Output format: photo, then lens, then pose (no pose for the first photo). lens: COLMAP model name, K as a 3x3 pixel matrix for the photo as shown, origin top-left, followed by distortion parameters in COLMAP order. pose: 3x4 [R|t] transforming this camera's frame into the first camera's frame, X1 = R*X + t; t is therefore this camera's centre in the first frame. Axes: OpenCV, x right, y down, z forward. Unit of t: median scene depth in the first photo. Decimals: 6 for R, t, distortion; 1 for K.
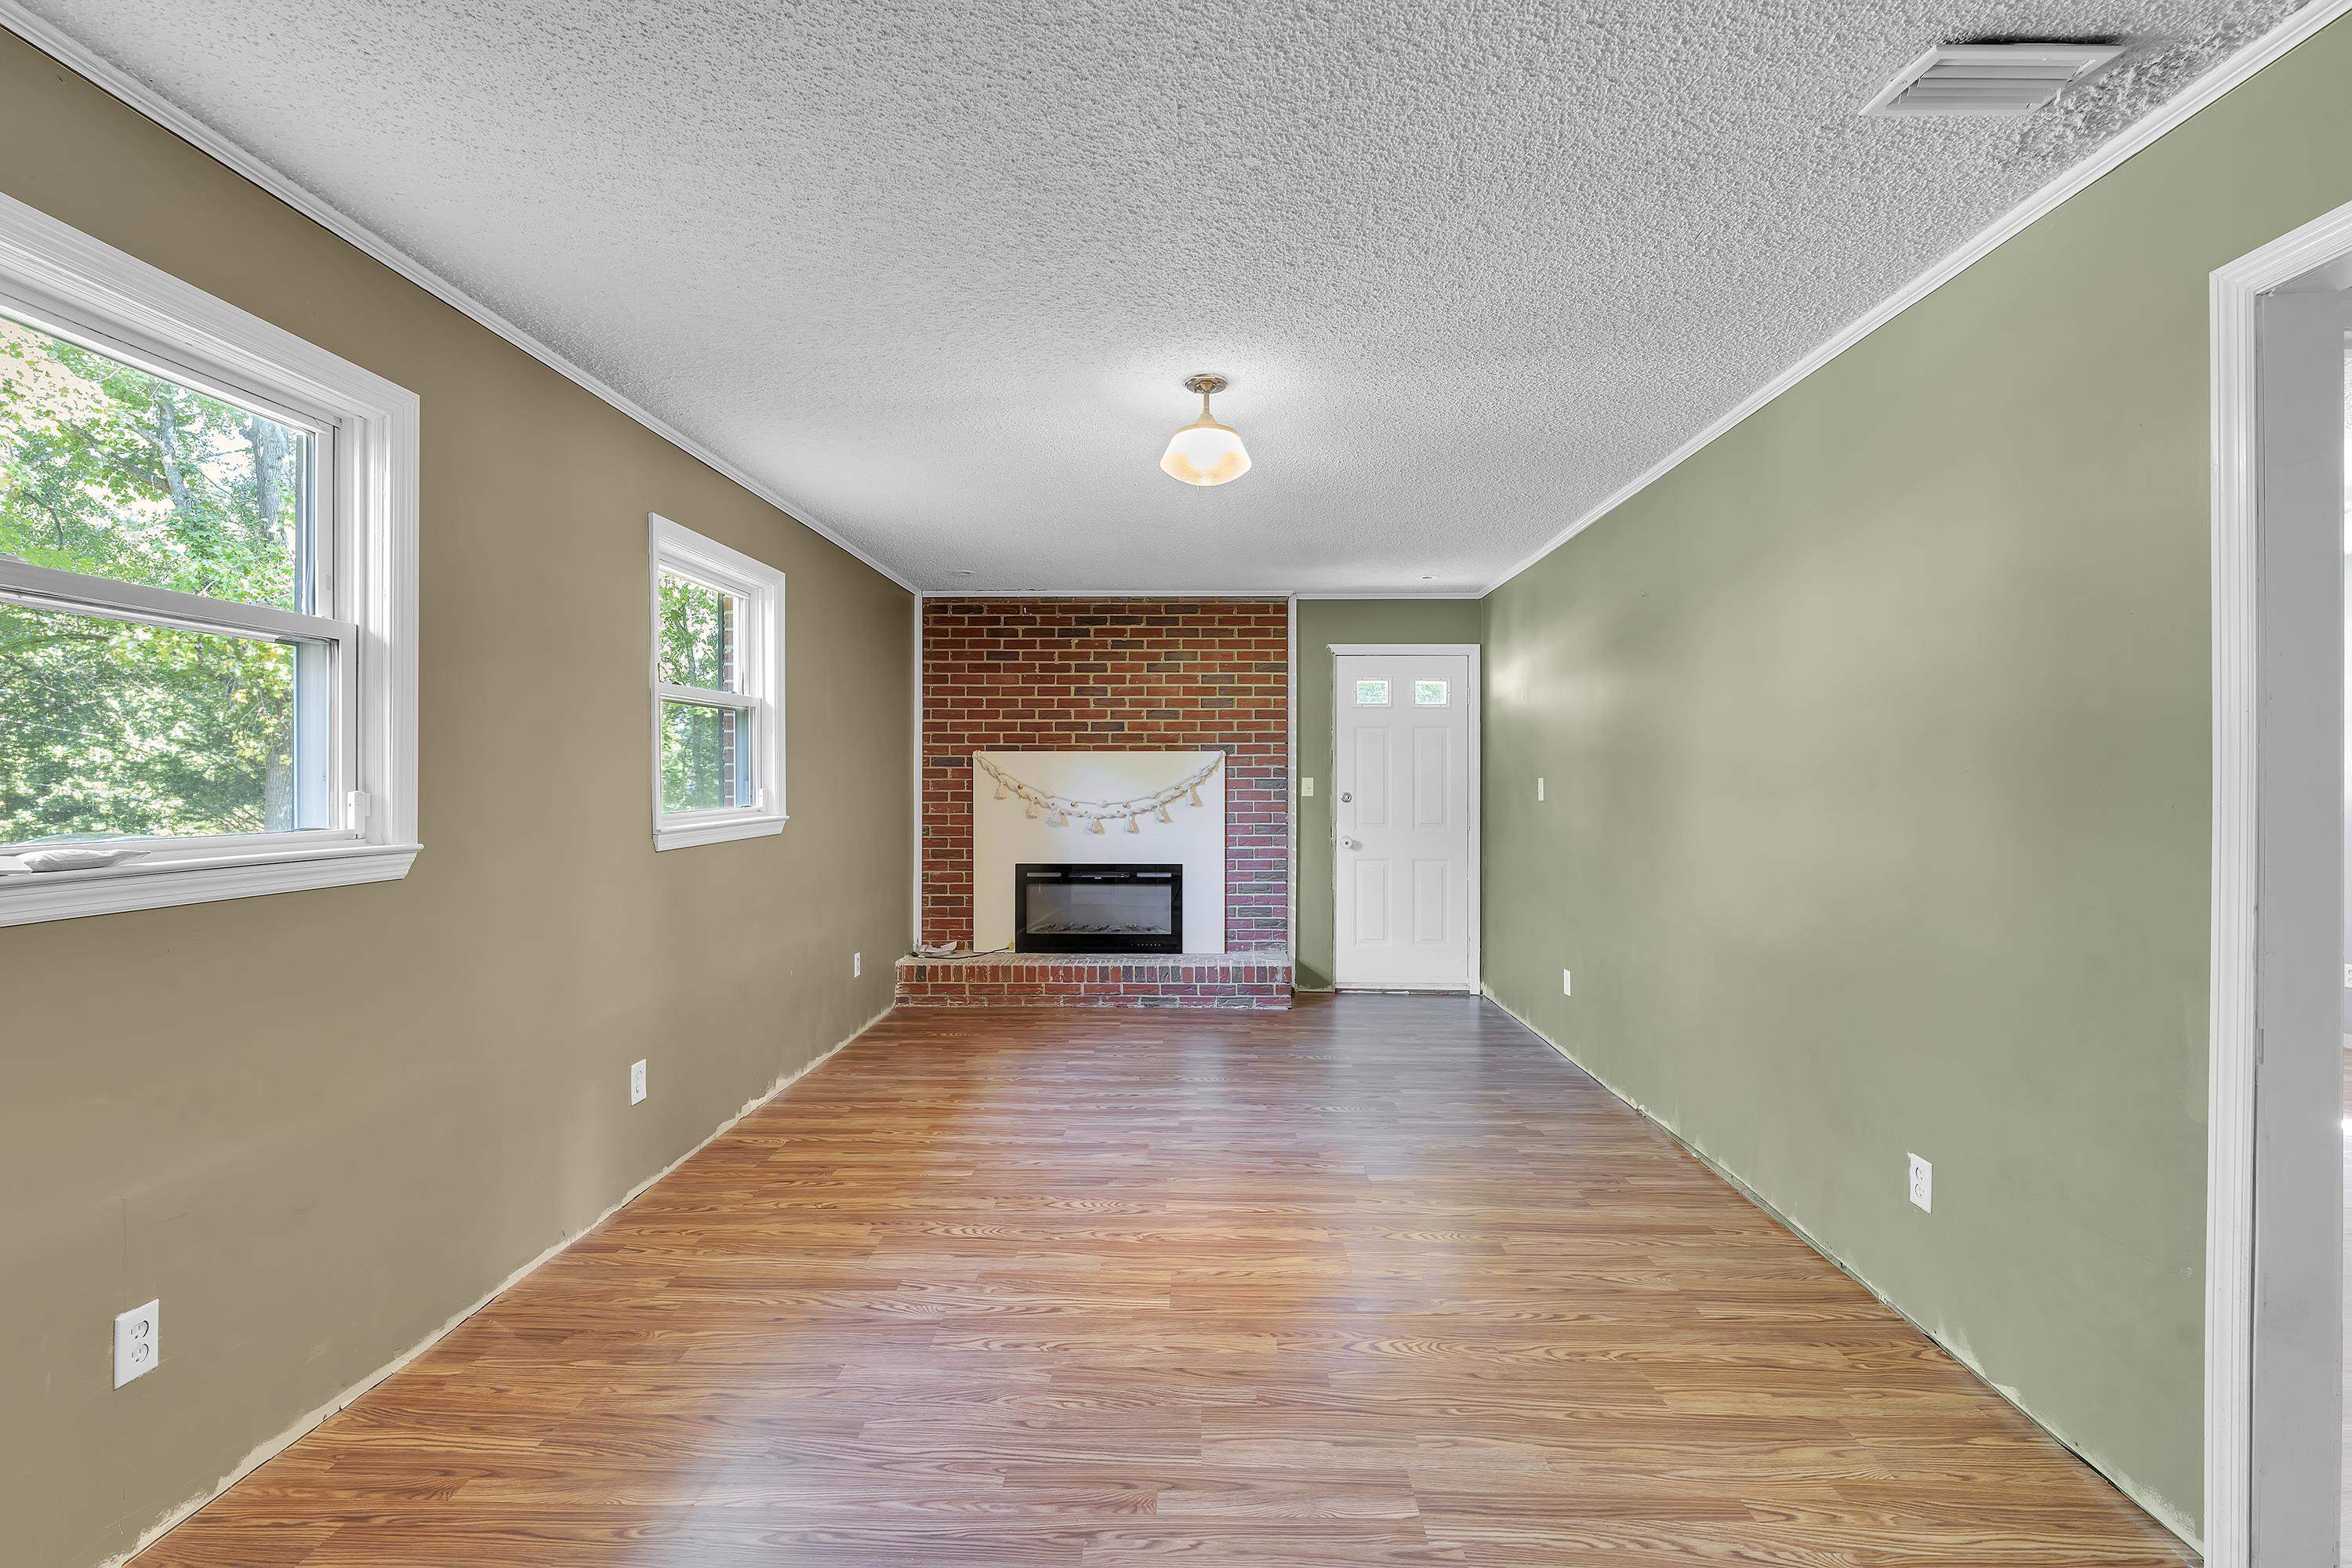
lens RADIAL K [[1050.9, 0, 1179.8], [0, 1050.9, 786.2], [0, 0, 1]] dist [-0.001527, -0.000488]
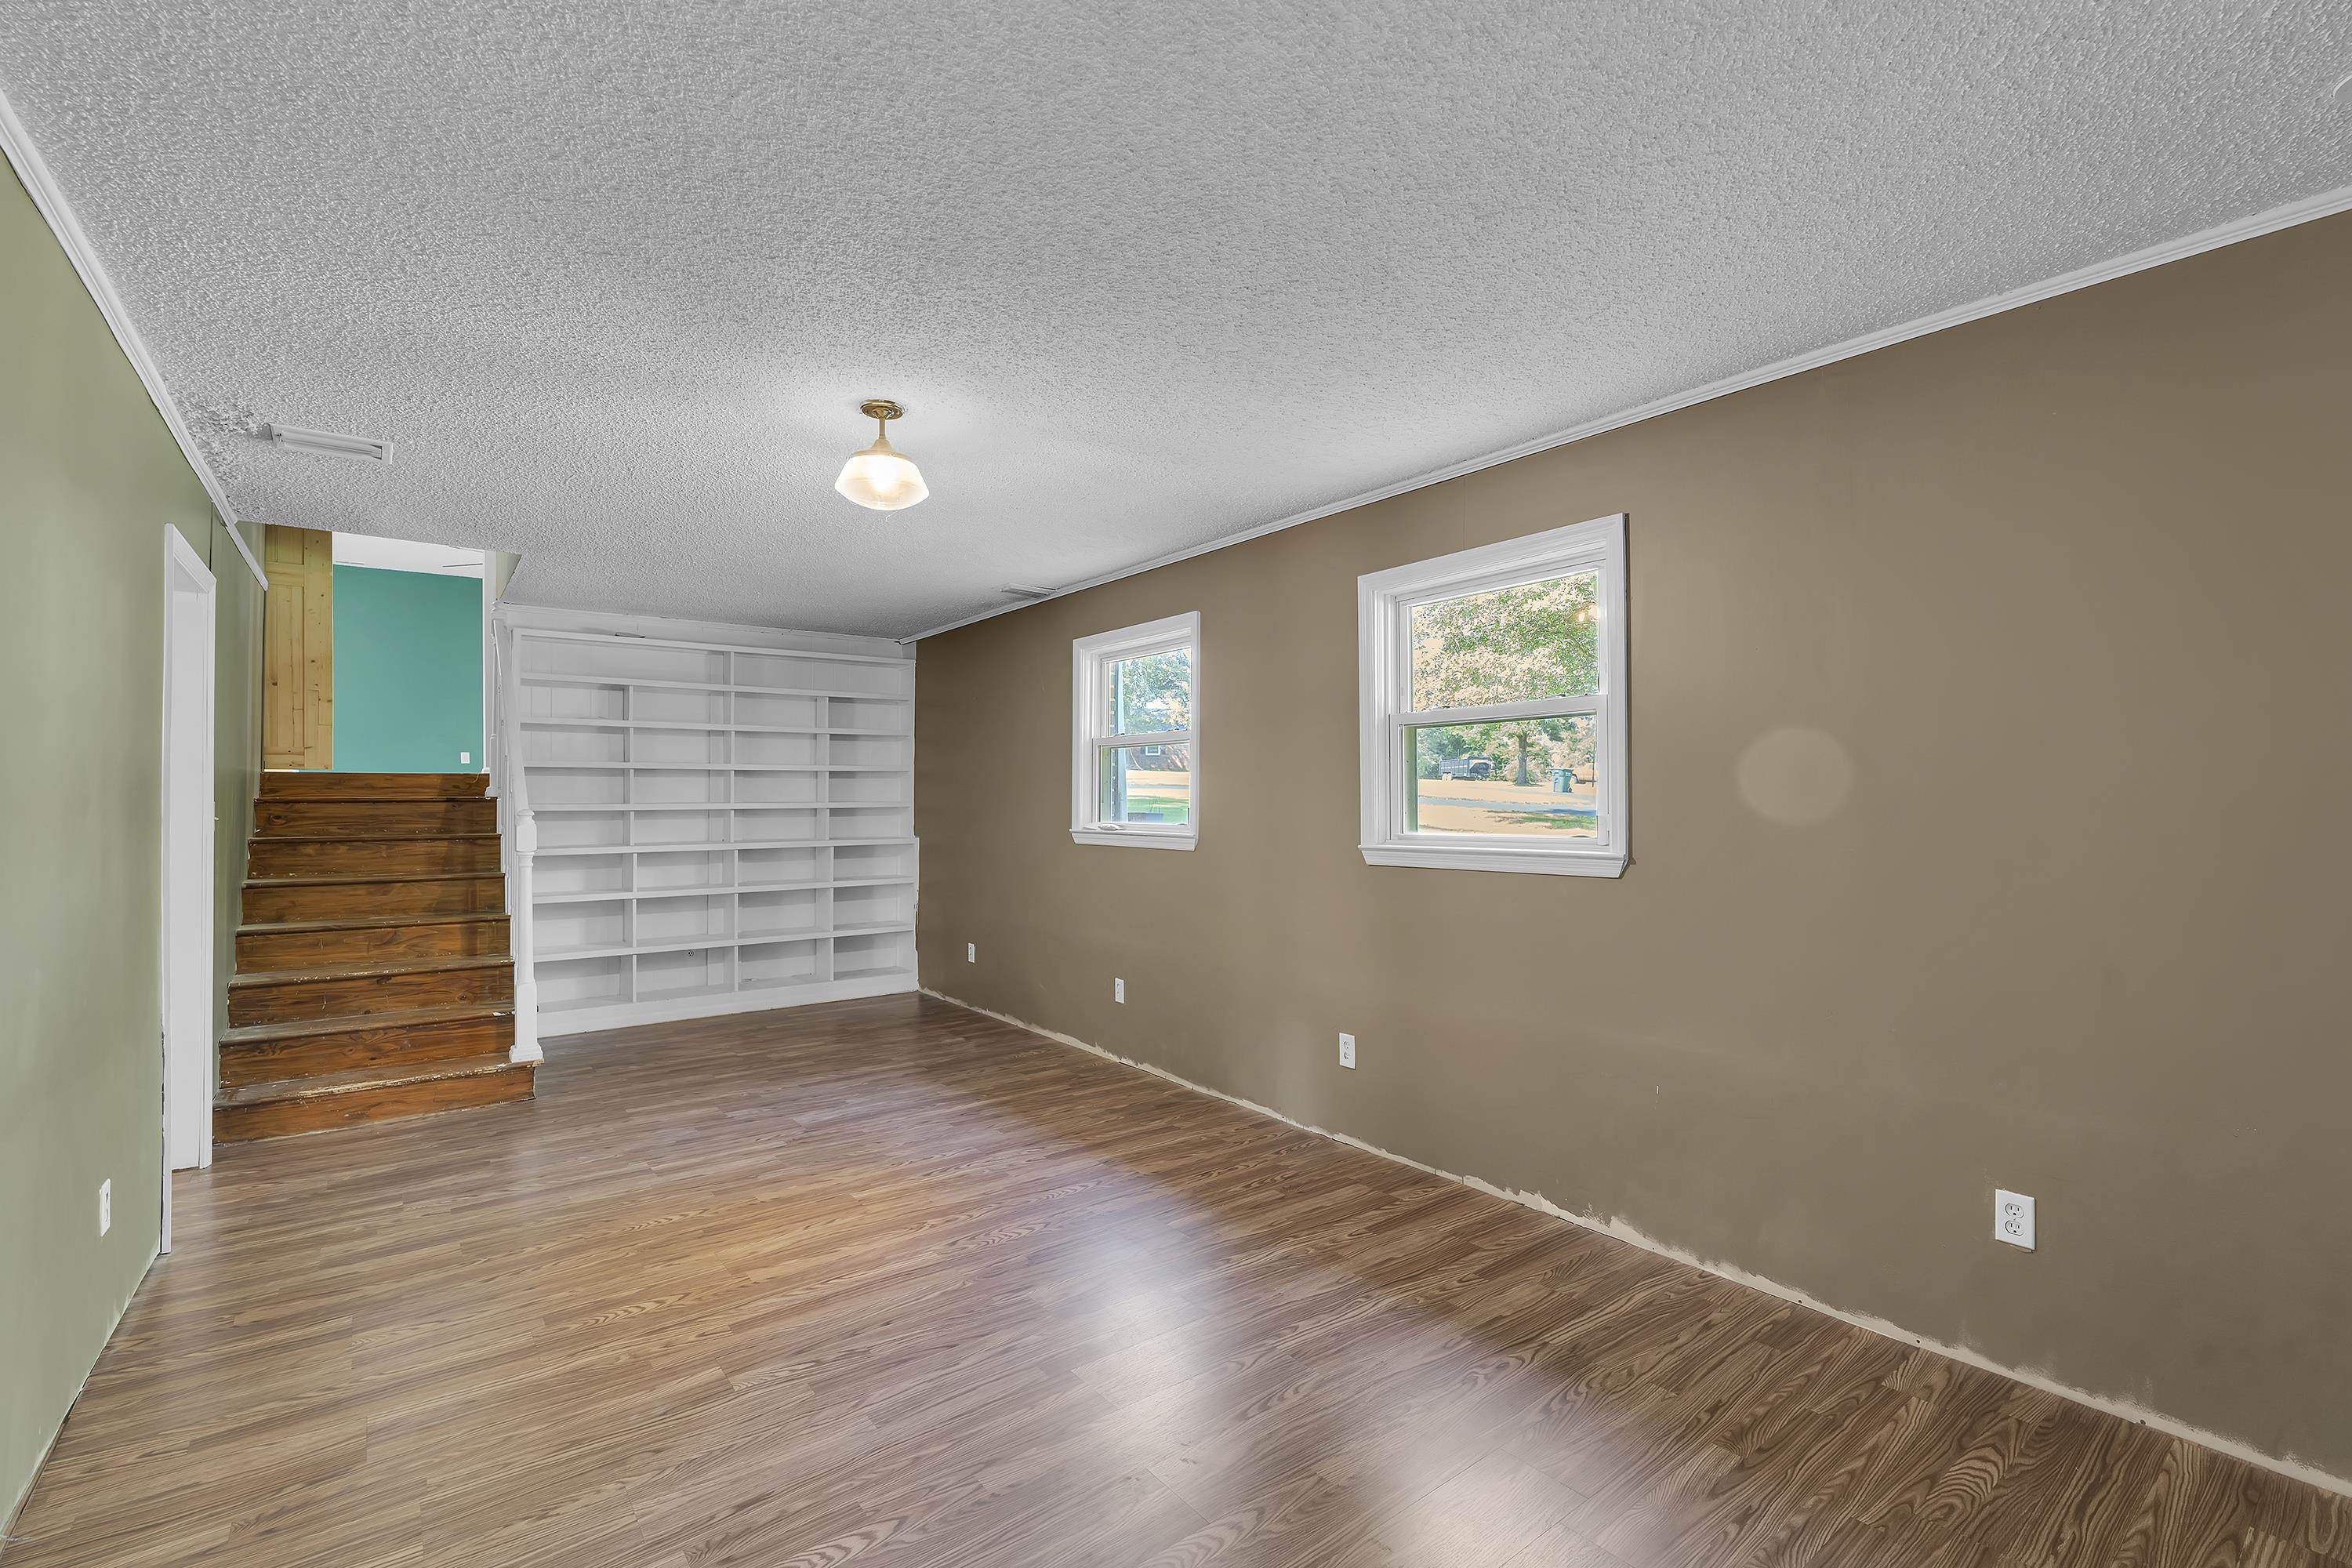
lens RADIAL K [[1050.9, 0, 1173.7], [0, 1050.9, 787.6], [0, 0, 1]] dist [-0.001527, -0.000488]
pose [[-0.780877, -0.006267, -0.624653, 0.459575], [-0.000871, 0.999960, -0.008944, -0.013566], [0.624684, -0.006440, -0.780851, 2.079755]]
